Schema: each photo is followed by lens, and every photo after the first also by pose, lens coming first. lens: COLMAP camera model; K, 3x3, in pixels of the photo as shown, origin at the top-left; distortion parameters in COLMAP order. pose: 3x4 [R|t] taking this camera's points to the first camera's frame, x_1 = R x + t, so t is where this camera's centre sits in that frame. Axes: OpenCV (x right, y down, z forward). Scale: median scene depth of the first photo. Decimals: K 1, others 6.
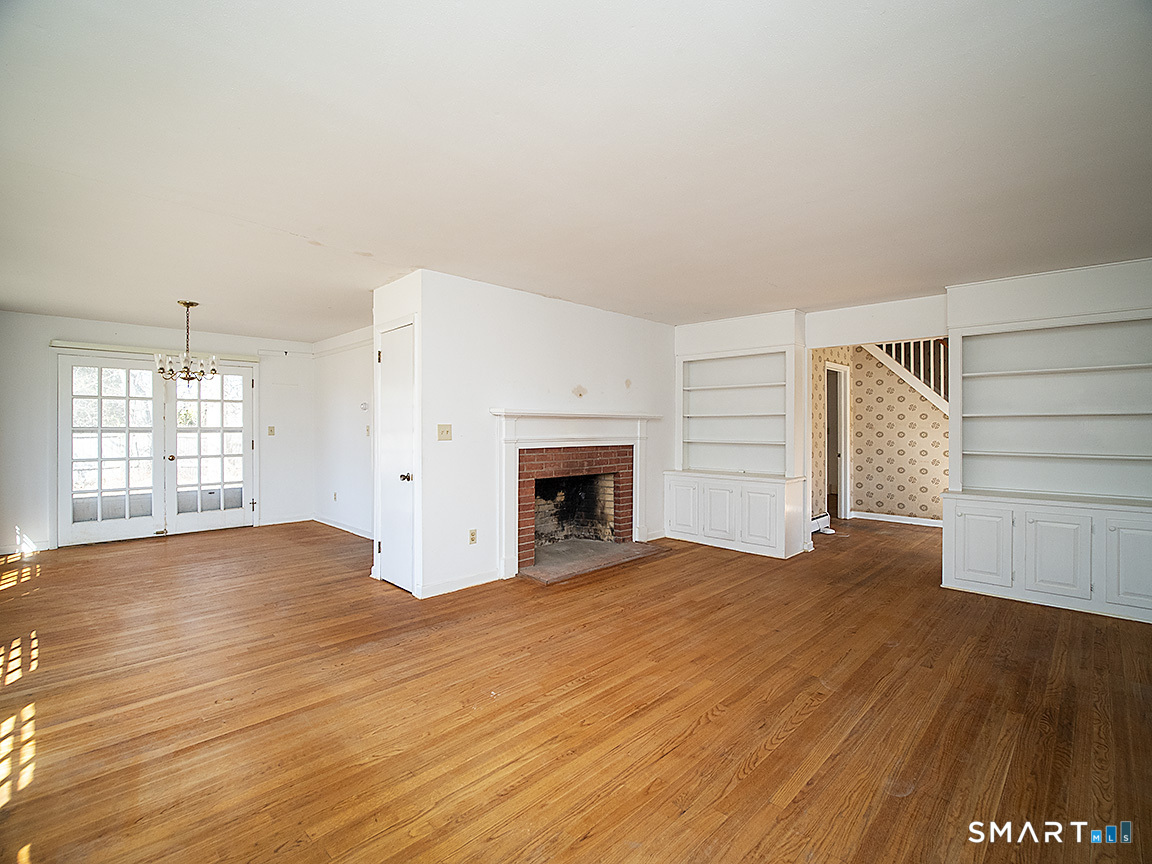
lens RADIAL K [[535.3, 0, 580.6], [0, 535.3, 431.6], [0, 0, 1]] dist [-0.016351, -0.000709]
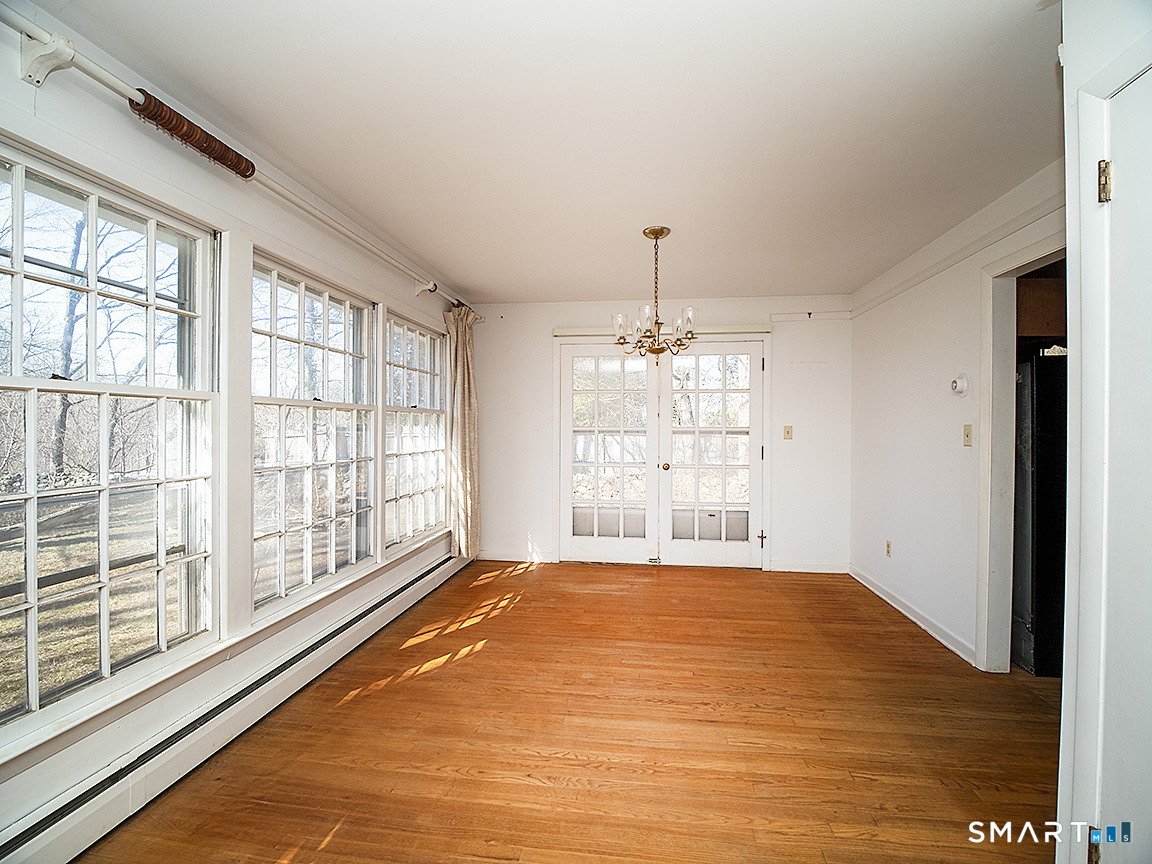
lens RADIAL K [[535.3, 0, 580.6], [0, 535.3, 431.6], [0, 0, 1]] dist [-0.016351, -0.000709]
pose [[0.605408, 0.008547, -0.795869, -0.338850], [-0.008267, 0.999956, 0.004450, -0.006305], [0.795872, 0.003886, 0.605452, 0.641517]]
